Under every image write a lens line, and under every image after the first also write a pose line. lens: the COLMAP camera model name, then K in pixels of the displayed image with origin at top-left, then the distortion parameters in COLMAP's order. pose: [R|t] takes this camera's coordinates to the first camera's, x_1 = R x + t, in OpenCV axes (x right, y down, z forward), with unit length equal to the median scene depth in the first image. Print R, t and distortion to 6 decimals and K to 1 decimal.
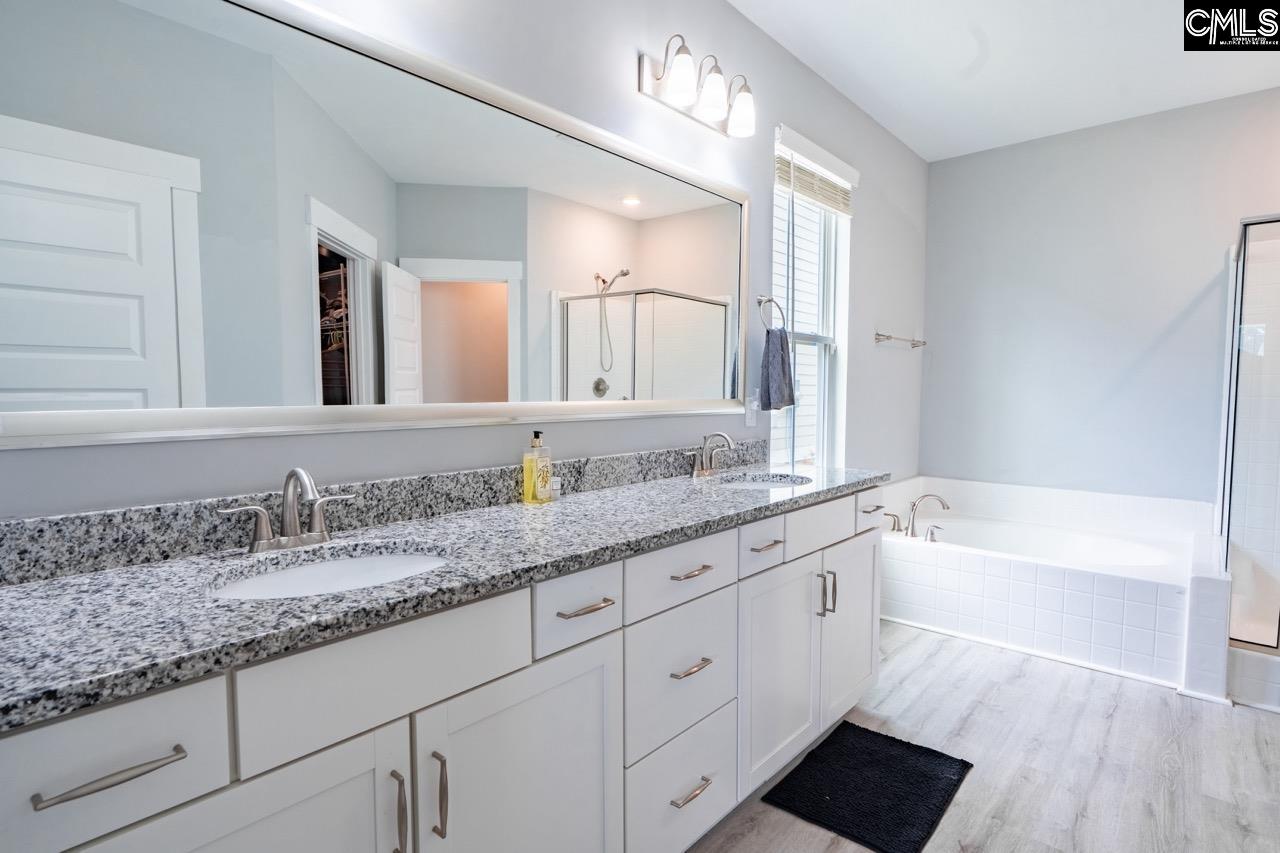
lens RADIAL K [[639.6, 0, 643.2], [0, 639.6, 424.3], [0, 0, 1]] dist [0.000073, -0.002215]
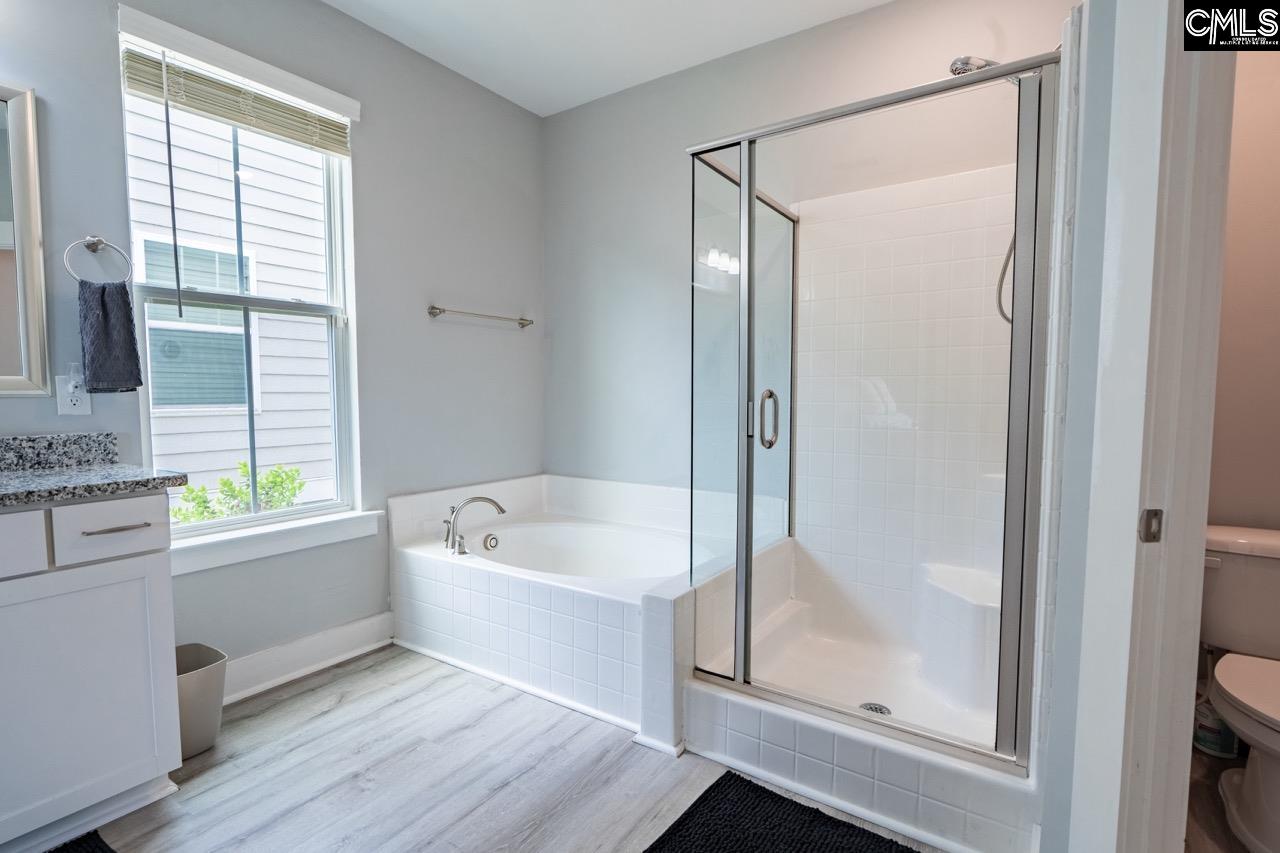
lens RADIAL K [[617.6, 0, 640.0], [0, 617.6, 426.5], [0, 0, 1]] dist [-0.001296, 0.000194]
pose [[0.990985, -0.015127, 0.133114, 0.752002], [0.014901, 0.999885, 0.002696, 0.025181], [-0.133139, -0.000688, 0.991097, 0.229924]]
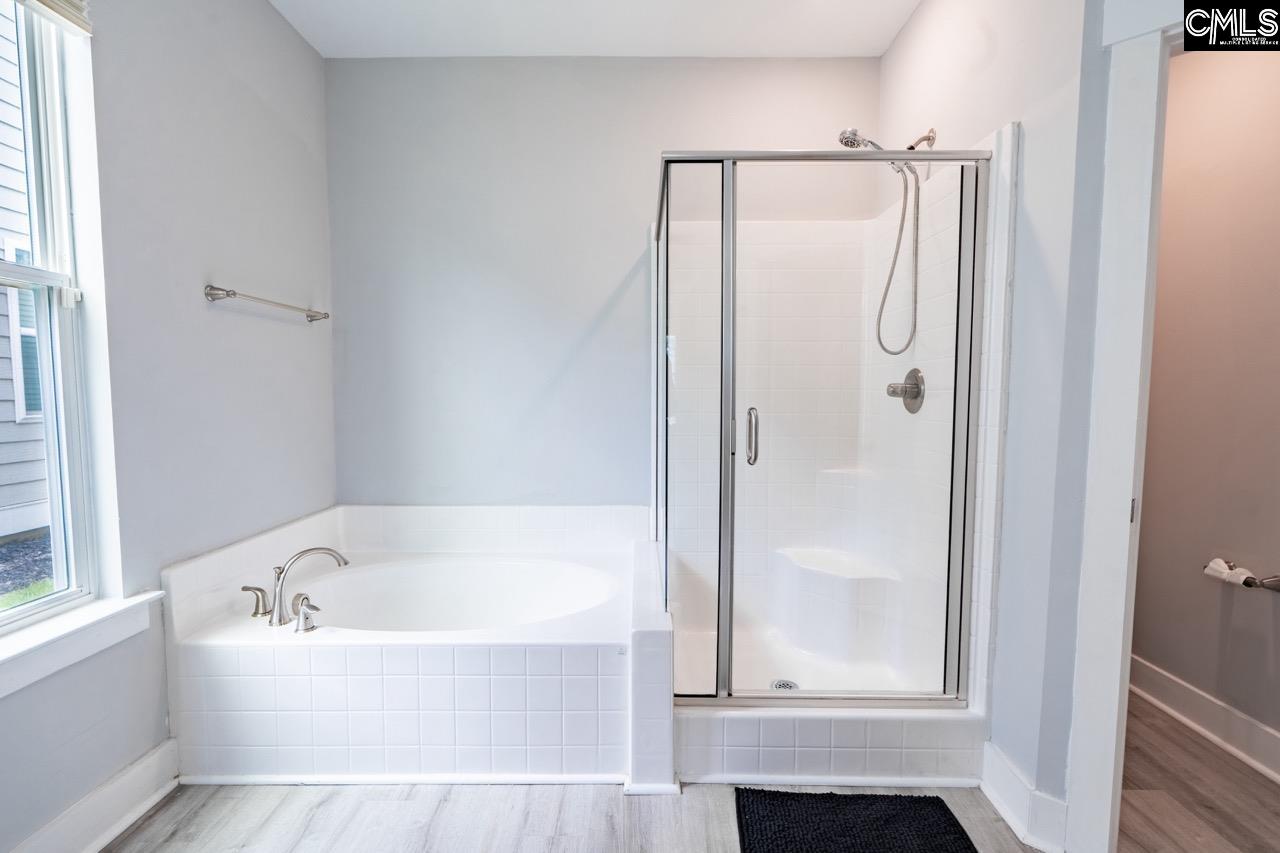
lens RADIAL K [[589.5, 0, 640.8], [0, 589.5, 429.7], [0, 0, 1]] dist [-0.001252, 0.000210]
pose [[0.747958, -0.049449, 0.661902, 0.425688], [0.040757, 0.998761, 0.028558, -0.013738], [-0.662494, 0.005617, 0.749046, 0.481507]]
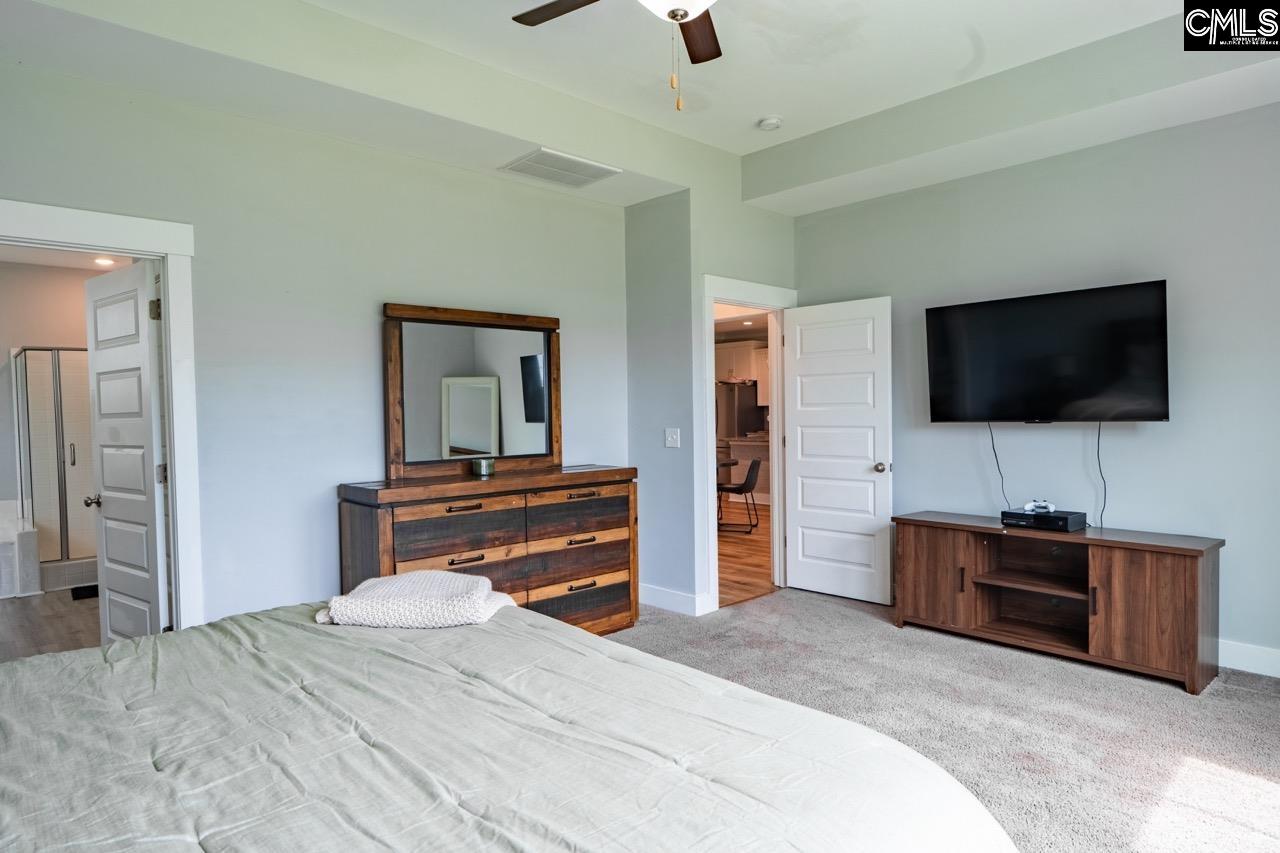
lens RADIAL K [[743.2, 0, 639.7], [0, 743.2, 435.3], [0, 0, 1]] dist [0.000091, -0.000172]
pose [[0.086662, -0.044070, 0.995263, -1.151558], [0.074333, 0.996522, 0.037653, 0.004007], [-0.993461, 0.070718, 0.089637, -1.040311]]
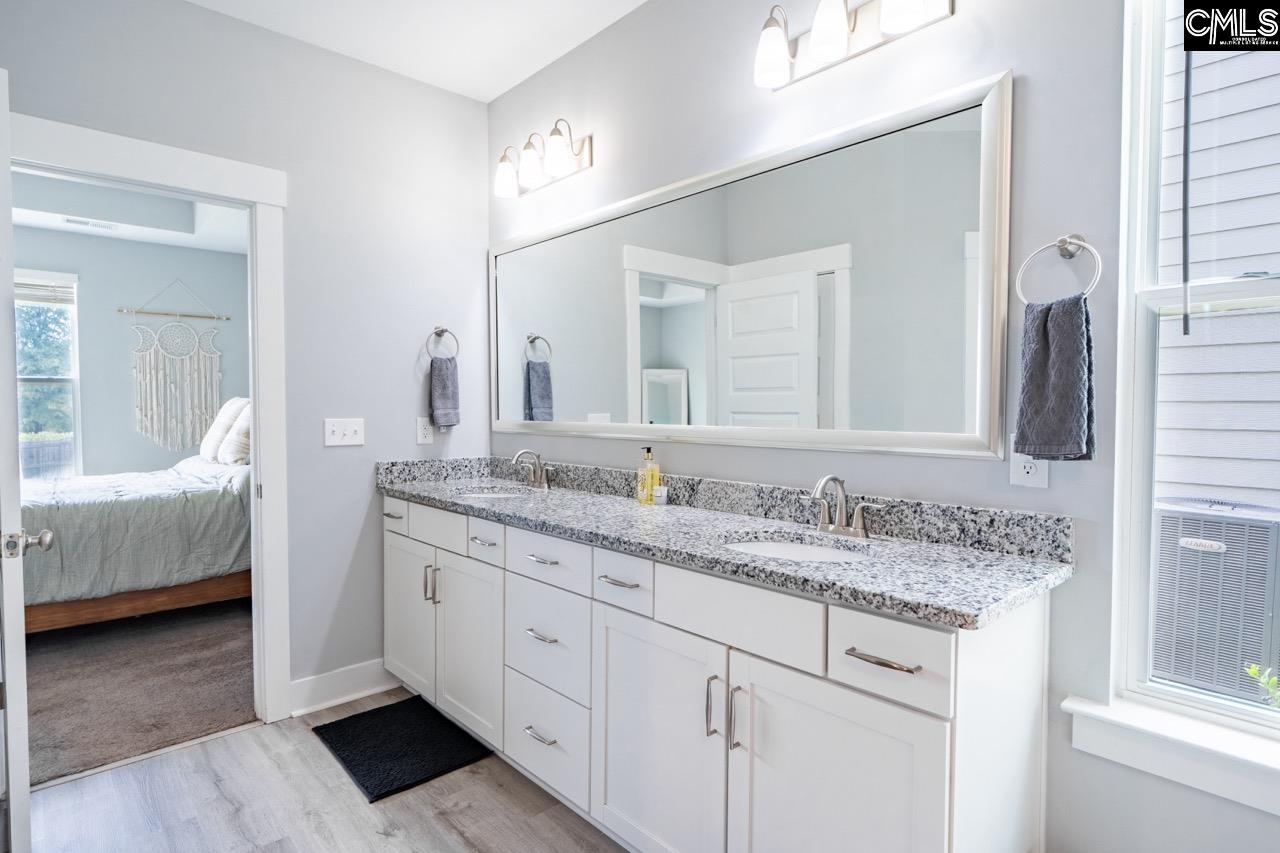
lens RADIAL K [[662.5, 0, 643.3], [0, 662.5, 428.7], [0, 0, 1]] dist [0.020749, 0.000055]
pose [[-0.082998, 0.027508, -0.996170, 0.798437], [-0.059424, 0.997704, 0.032501, -0.047365], [0.994776, 0.061894, -0.081173, 0.759201]]
